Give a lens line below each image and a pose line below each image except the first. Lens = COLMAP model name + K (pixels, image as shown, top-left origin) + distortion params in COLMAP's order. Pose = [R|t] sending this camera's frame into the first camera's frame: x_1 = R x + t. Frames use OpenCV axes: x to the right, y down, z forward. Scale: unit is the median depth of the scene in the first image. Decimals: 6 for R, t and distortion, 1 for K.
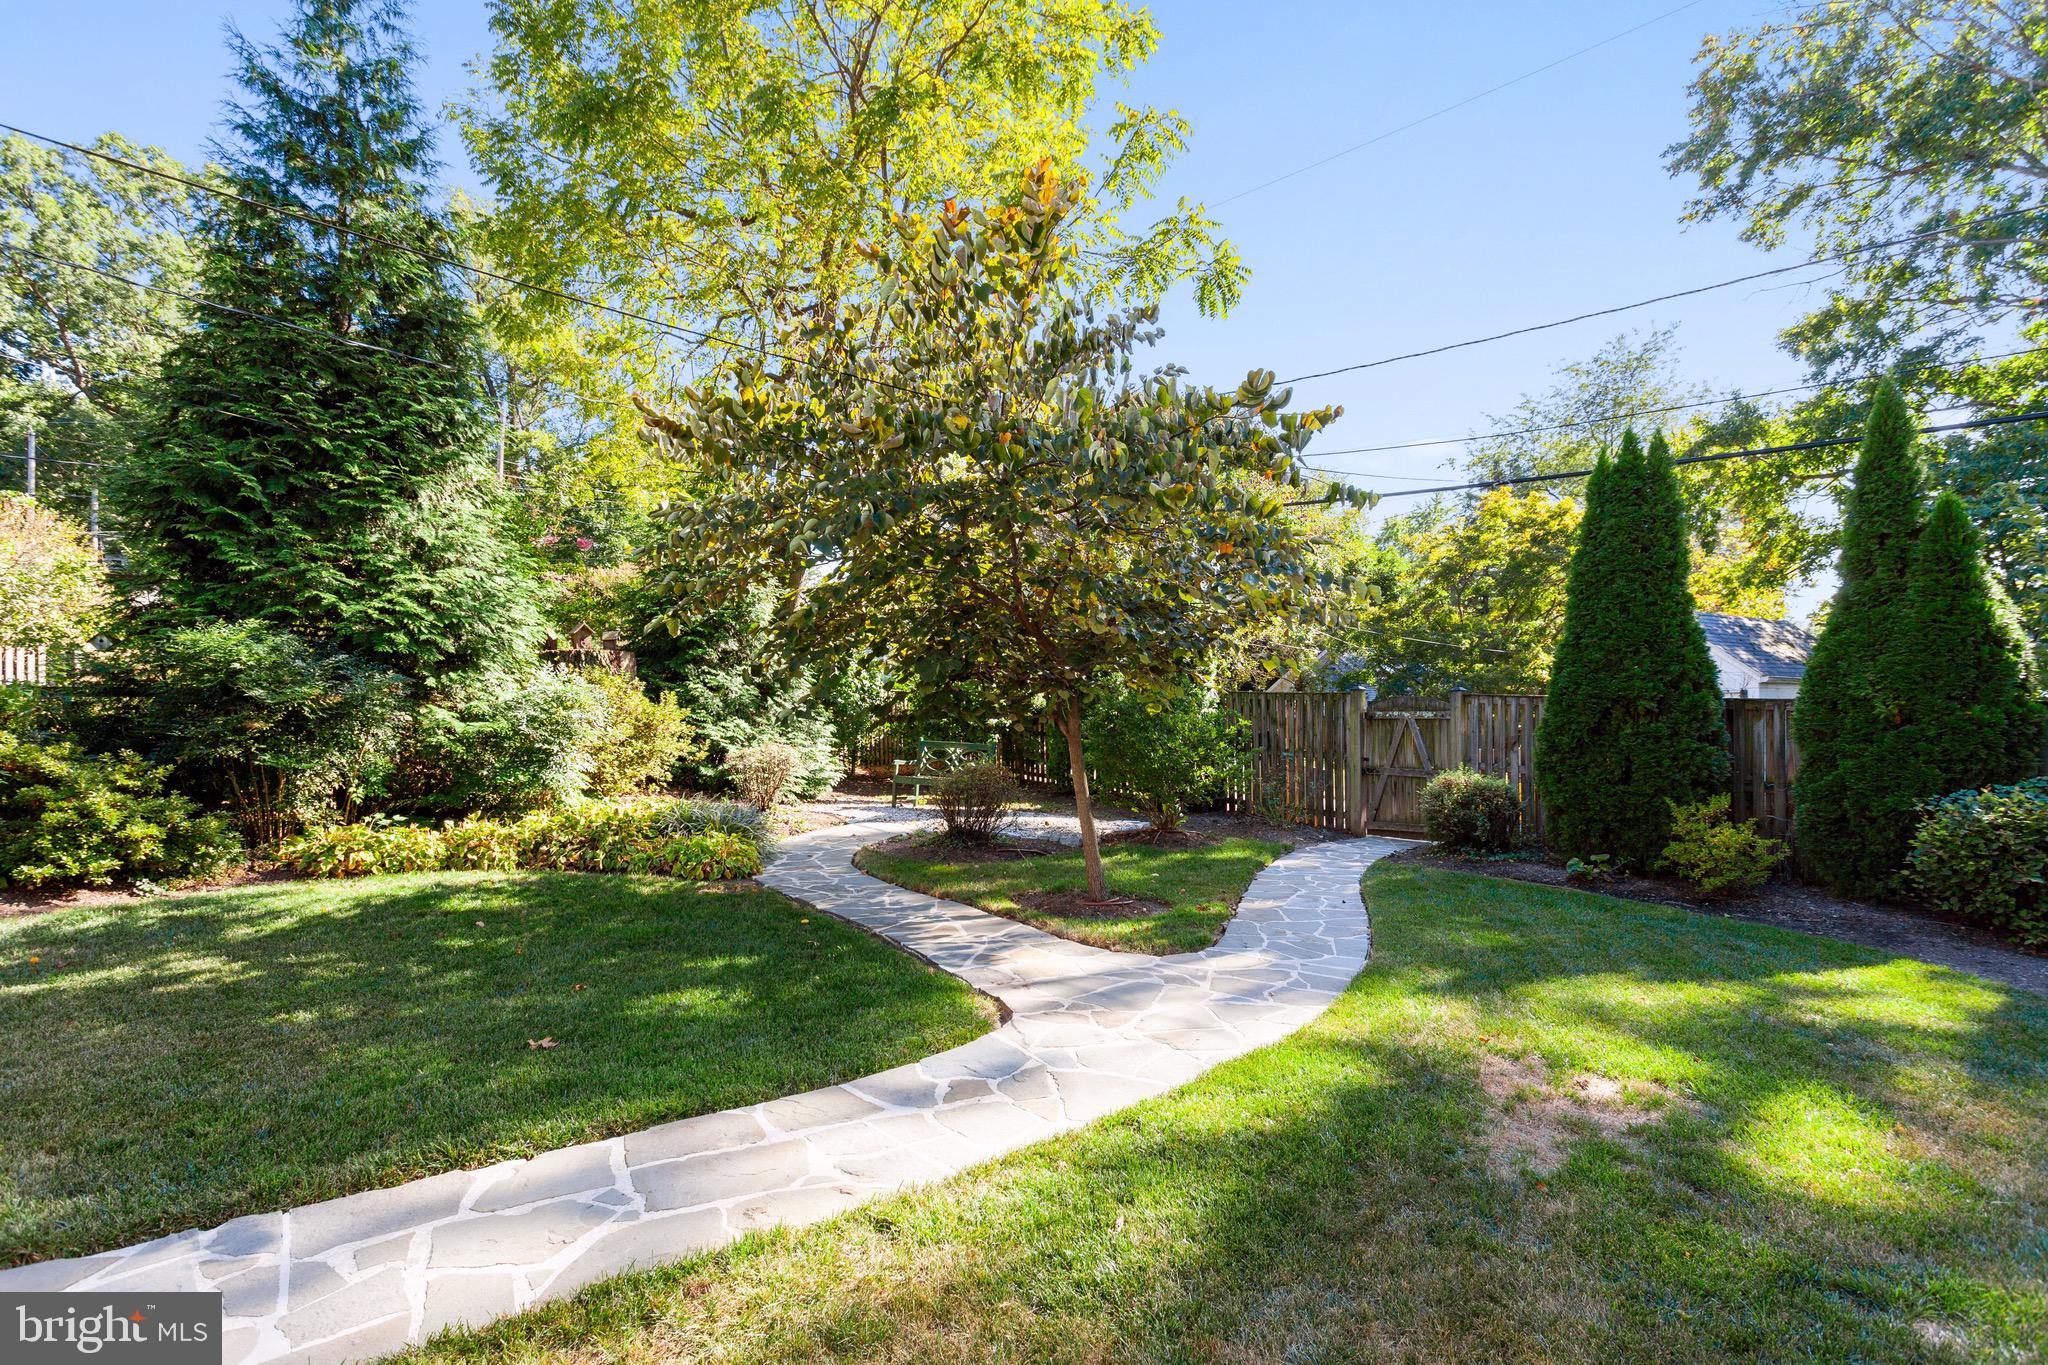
lens RADIAL K [[991.6, 0, 1021.8], [0, 991.6, 677.1], [0, 0, 1]] dist [0.013611, 0.000575]
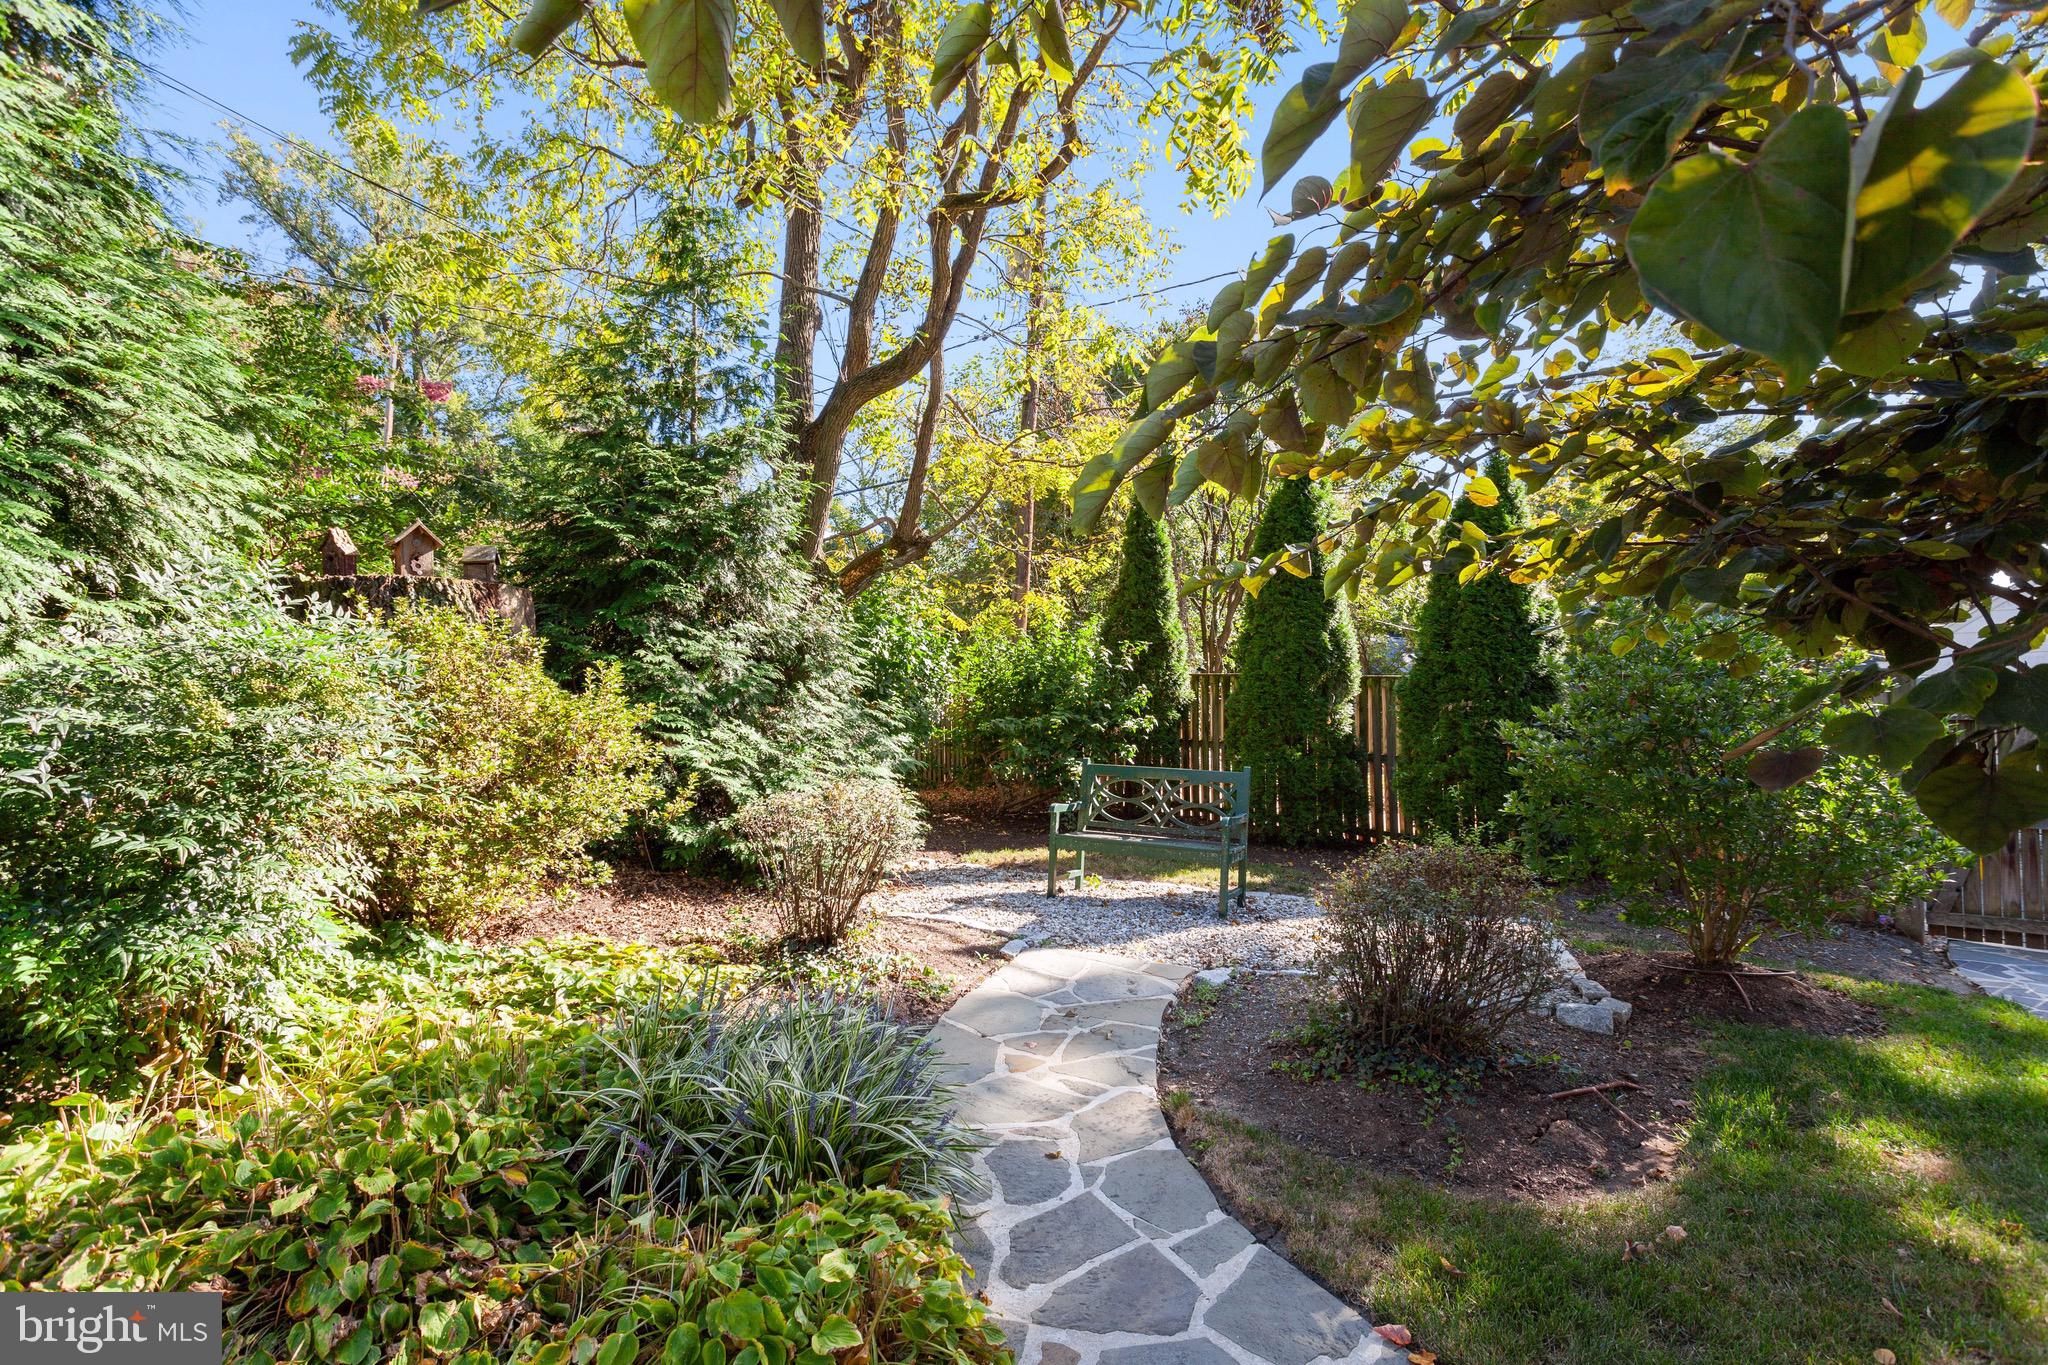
lens RADIAL K [[991.6, 0, 1021.8], [0, 991.6, 677.1], [0, 0, 1]] dist [0.013611, 0.000575]
pose [[0.998210, 0.000139, 0.059809, -0.181769], [-0.000413, 0.999989, 0.004571, 0.016335], [-0.059808, -0.004588, 0.998199, 0.506892]]
